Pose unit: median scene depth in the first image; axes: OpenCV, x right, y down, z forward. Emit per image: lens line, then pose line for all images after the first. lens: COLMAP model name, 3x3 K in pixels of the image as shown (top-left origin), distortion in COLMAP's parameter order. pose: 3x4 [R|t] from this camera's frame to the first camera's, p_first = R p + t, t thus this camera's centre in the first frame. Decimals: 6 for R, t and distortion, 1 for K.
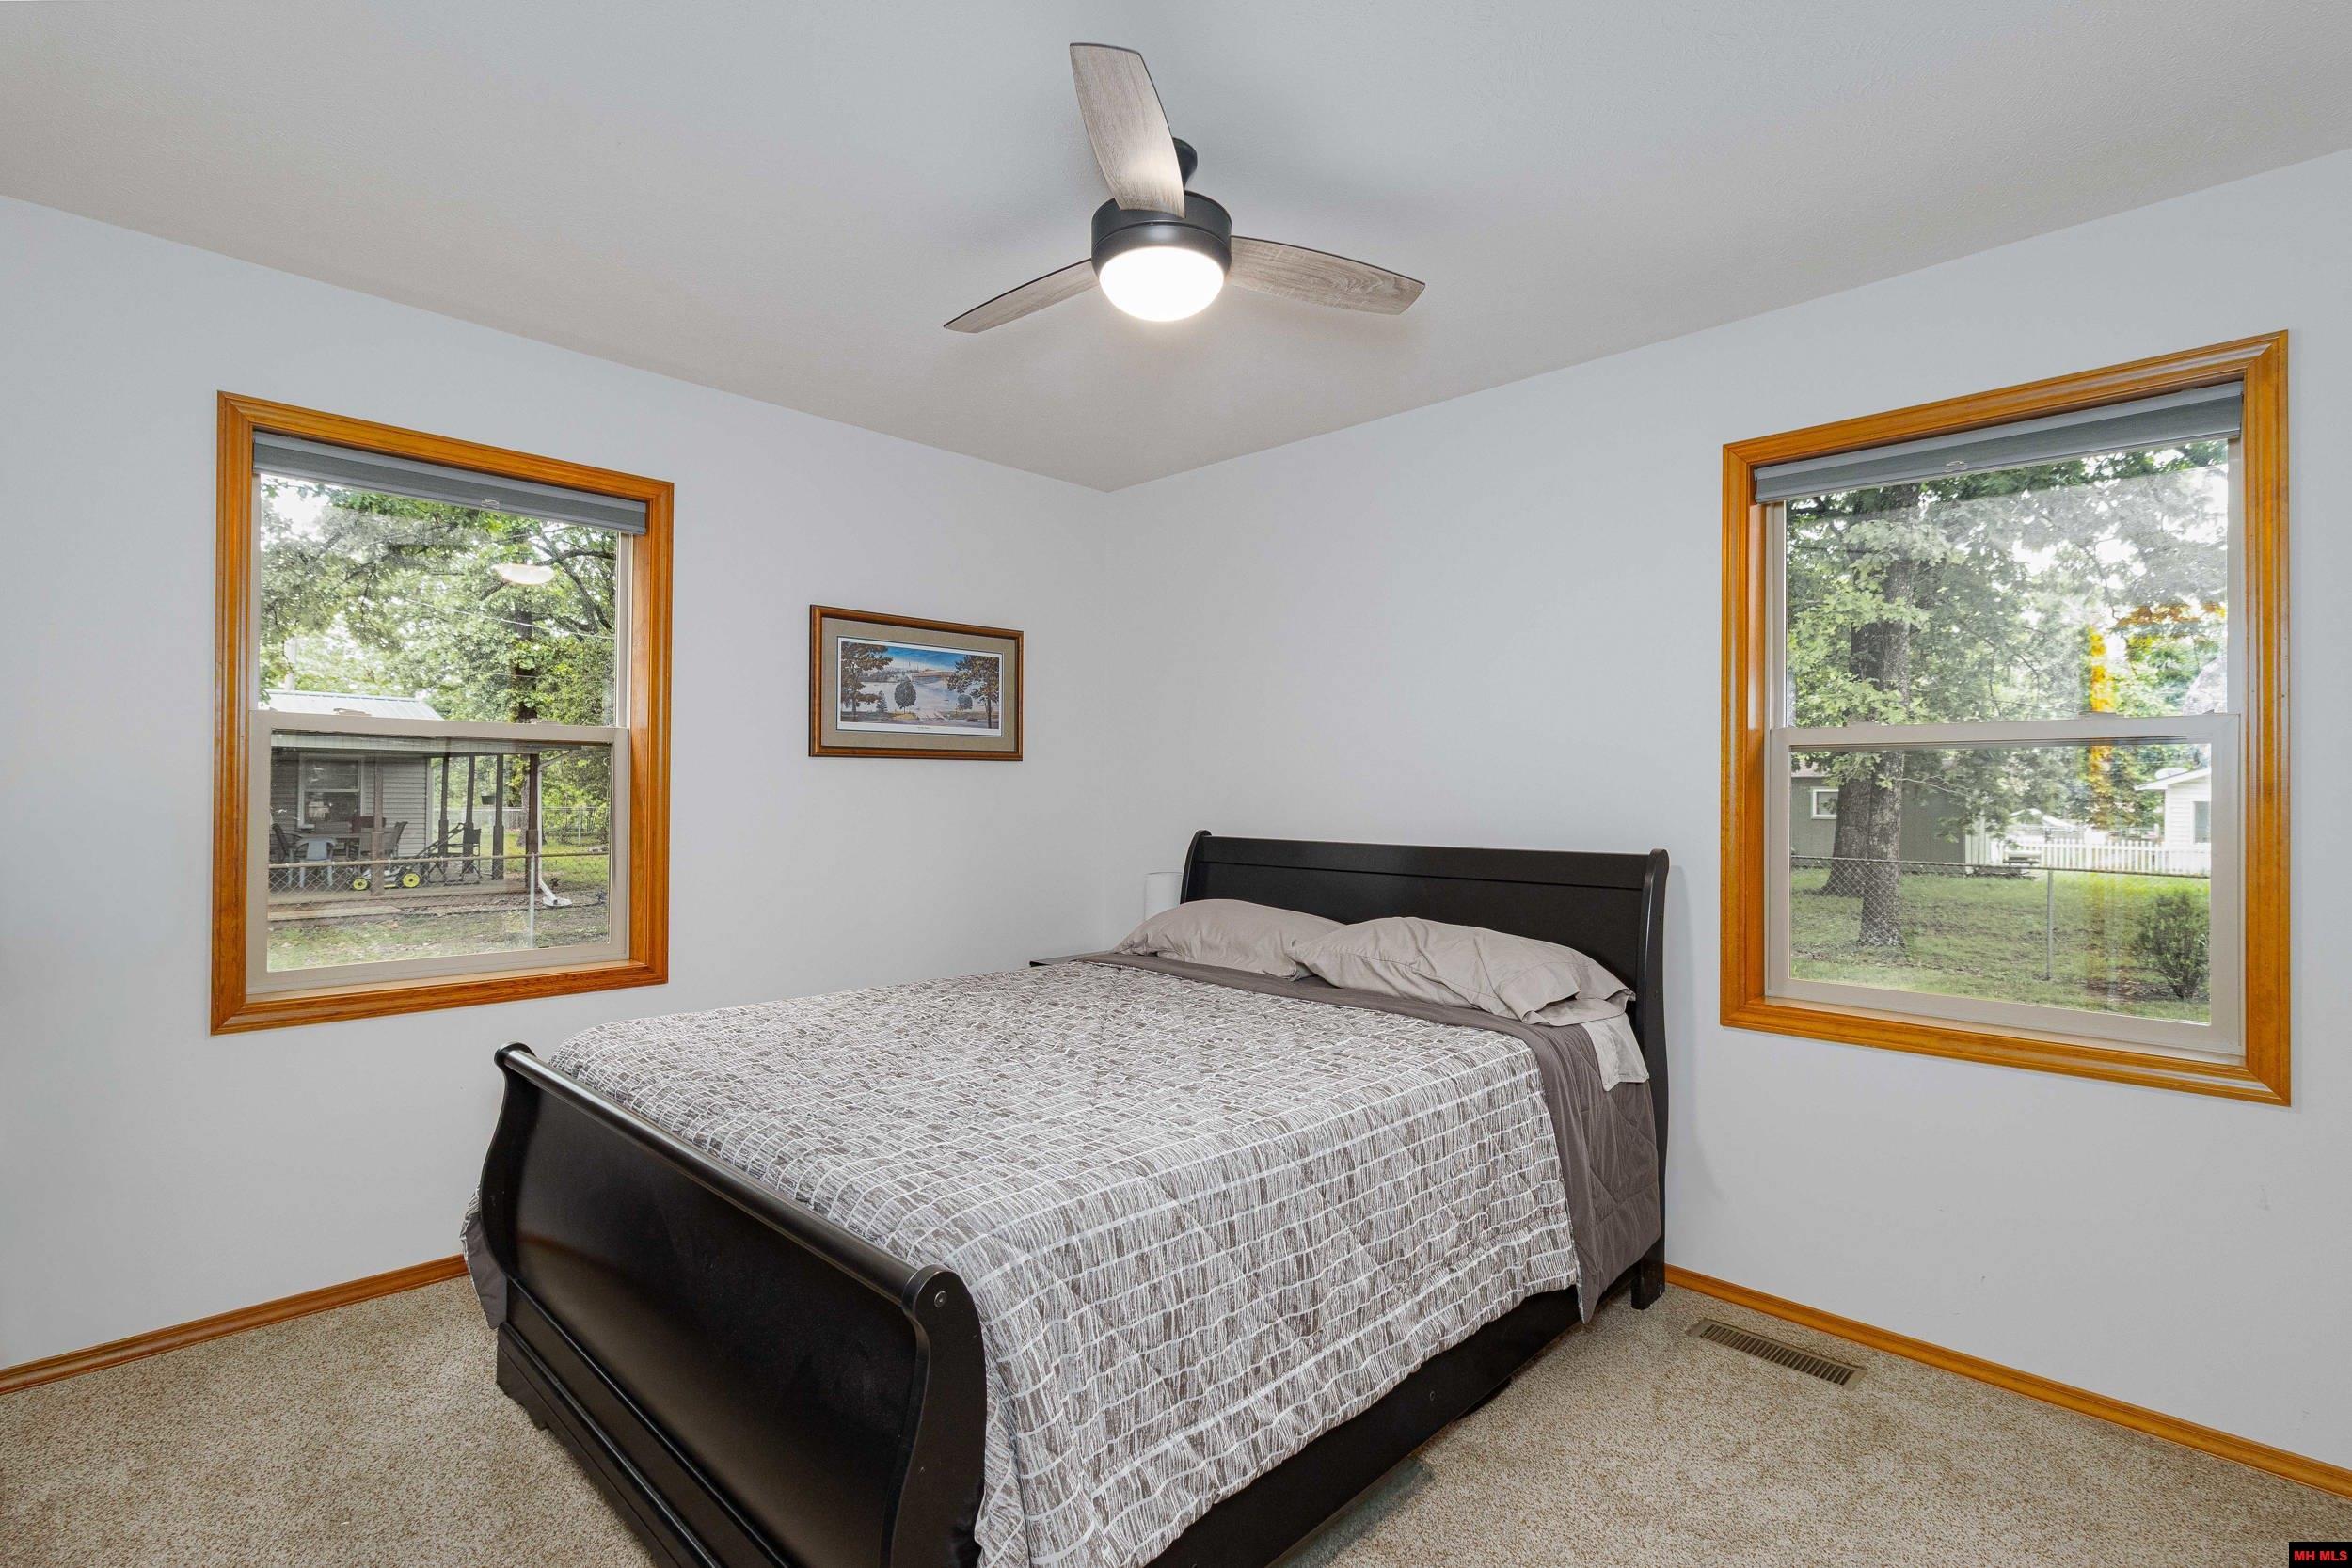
lens RADIAL K [[1100.4, 0, 1174.7], [0, 1100.4, 783.4], [0, 0, 1]] dist [0.005949, 0.000773]
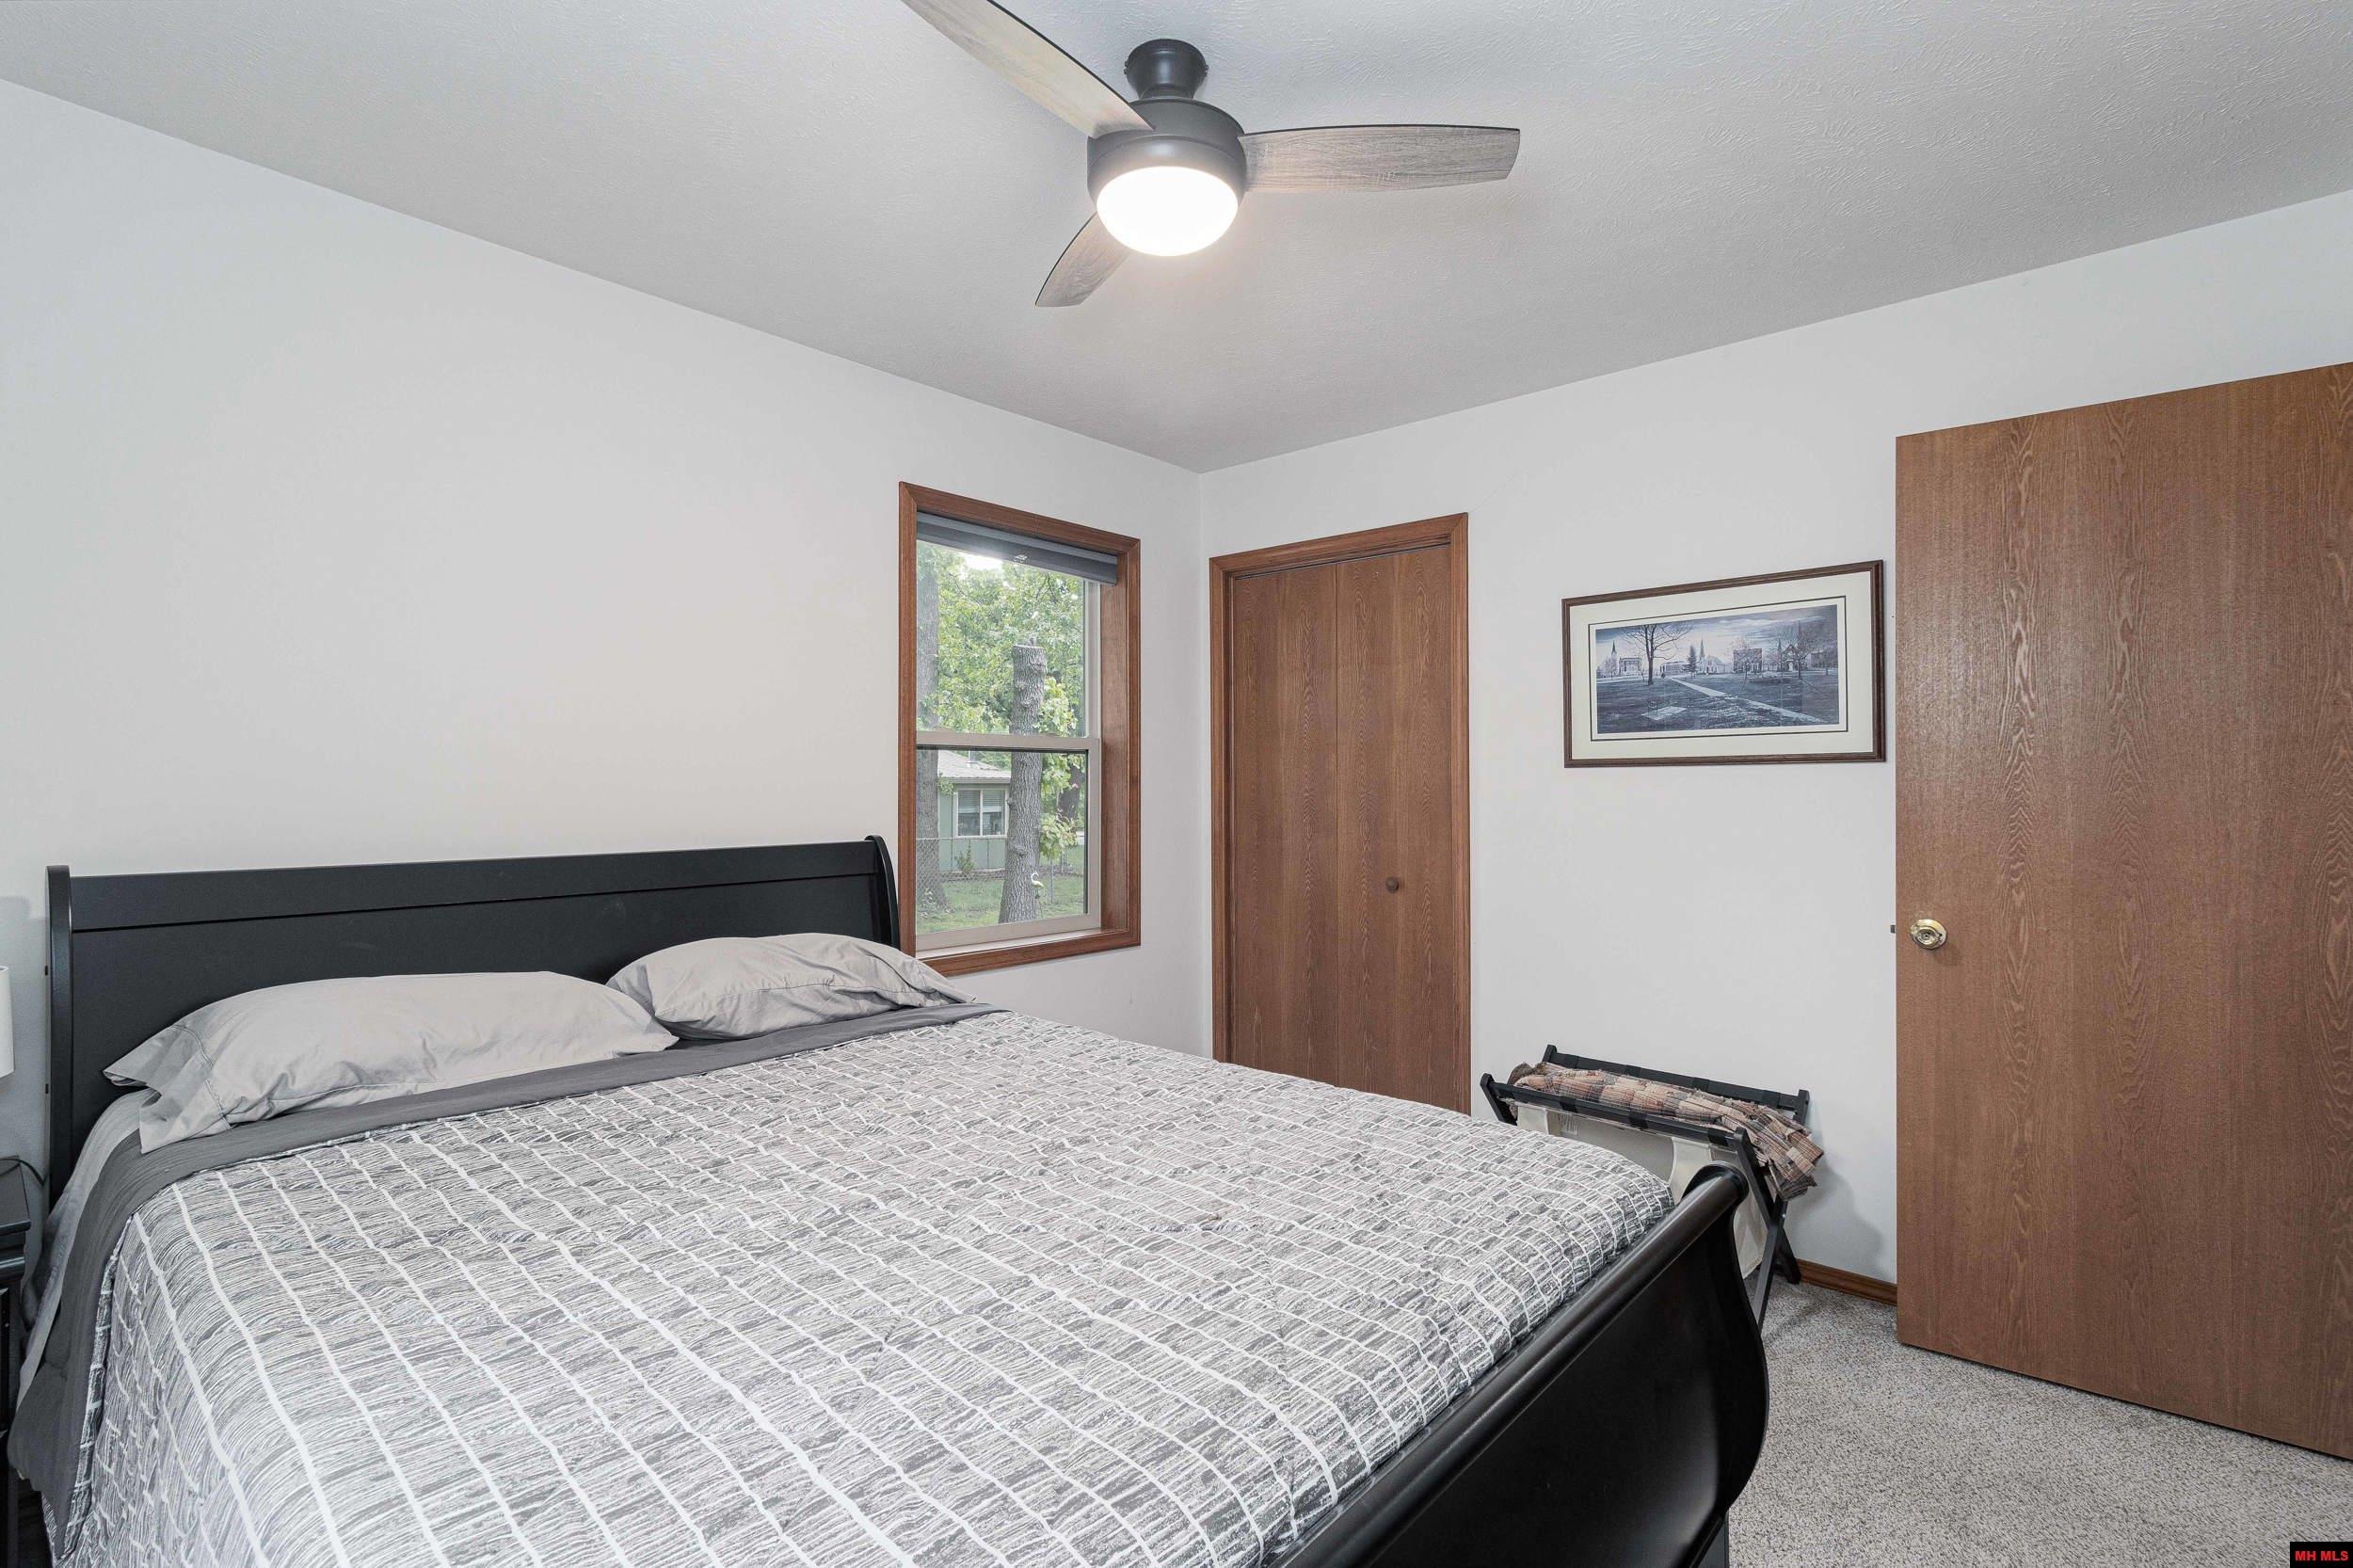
lens RADIAL K [[1101.0, 0, 1175.4], [0, 1101.0, 785.3], [0, 0, 1]] dist [0.005949, 0.000773]
pose [[-0.049610, -0.002326, 0.998766, -0.631607], [-0.008142, 0.999965, 0.001924, 0.005323], [-0.998735, -0.008037, -0.049627, 0.741370]]
